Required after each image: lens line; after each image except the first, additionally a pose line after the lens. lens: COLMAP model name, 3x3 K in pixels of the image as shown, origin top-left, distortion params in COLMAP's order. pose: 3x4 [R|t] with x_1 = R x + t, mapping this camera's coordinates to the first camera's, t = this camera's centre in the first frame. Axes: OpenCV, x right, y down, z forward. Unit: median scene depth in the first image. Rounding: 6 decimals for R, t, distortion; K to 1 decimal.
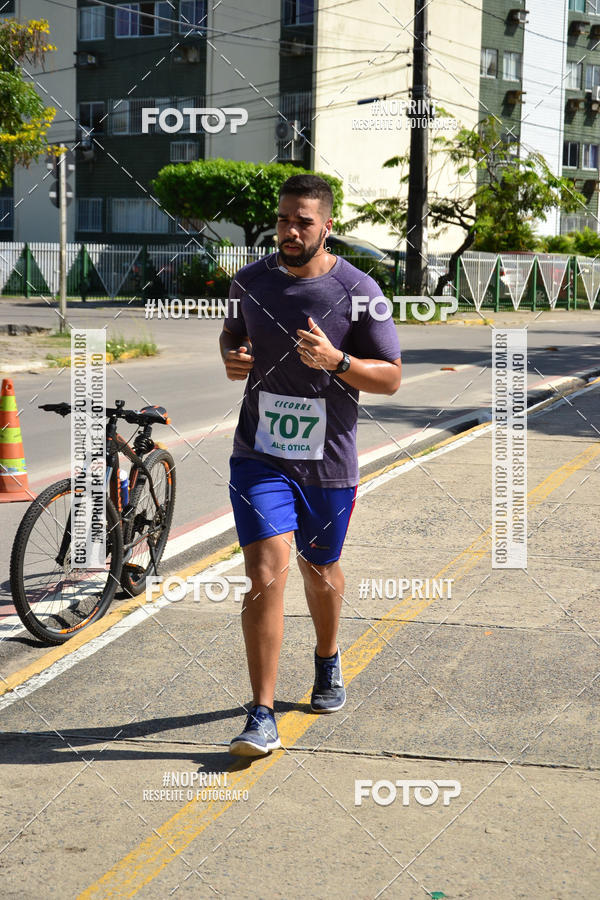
lens RADIAL K [[1958.9, 0, 315.0], [0, 1958.9, 462.9], [0, 0, 1]] dist [0.042748, 0.000000]
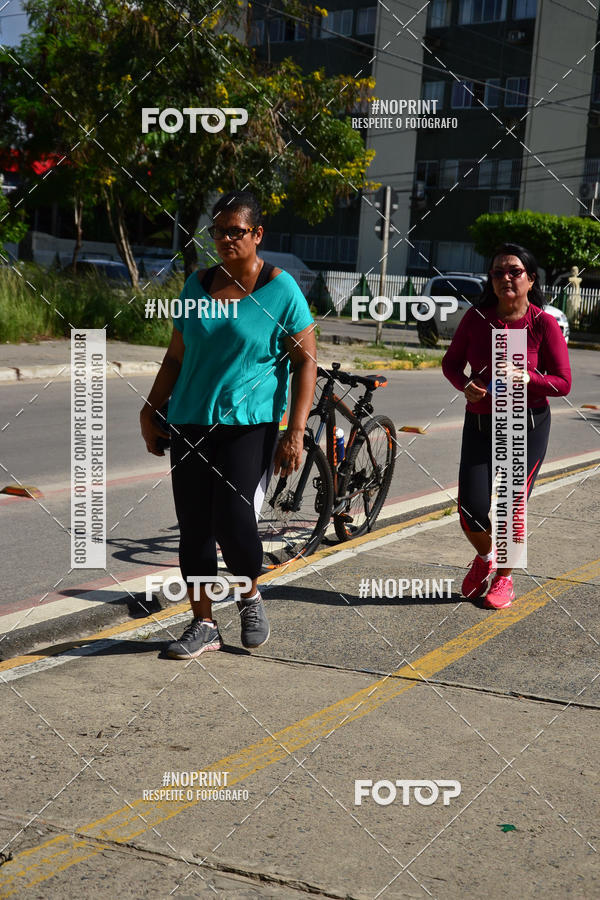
lens RADIAL K [[1620.3, 0, 327.8], [0, 1620.3, 458.9], [0, 0, 1]] dist [-0.012661, 0.000000]
pose [[0.982594, 0.071743, -0.171354, 0.052248], [-0.073050, 0.997327, -0.001326, 0.021846], [0.170801, 0.013820, 0.985209, 0.091352]]
